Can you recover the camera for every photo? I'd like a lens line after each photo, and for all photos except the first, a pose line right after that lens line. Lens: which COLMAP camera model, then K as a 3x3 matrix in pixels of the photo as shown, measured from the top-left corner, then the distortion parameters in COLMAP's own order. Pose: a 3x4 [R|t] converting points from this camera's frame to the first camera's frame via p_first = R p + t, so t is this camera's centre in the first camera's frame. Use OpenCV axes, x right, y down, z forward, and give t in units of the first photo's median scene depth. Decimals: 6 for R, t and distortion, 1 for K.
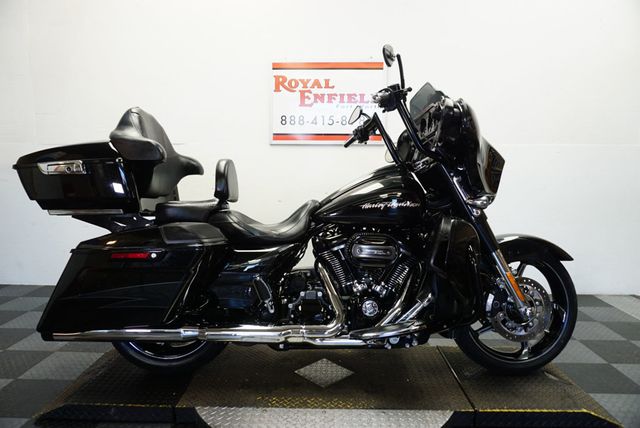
lens RADIAL K [[429.7, 0, 316.3], [0, 429.7, 212.2], [0, 0, 1]] dist [-0.037771, 0.021470]
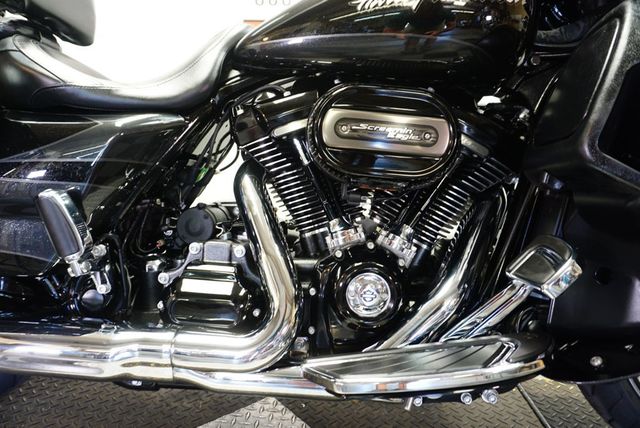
lens RADIAL K [[429.7, 0, 313.5], [0, 429.7, 209.4], [0, 0, 1]] dist [-0.037771, 0.021470]
pose [[0.997191, 0.039379, -0.063714, 0.097514], [-0.036723, 0.998428, 0.042340, 0.136260], [0.065281, -0.039881, 0.997070, 0.630507]]
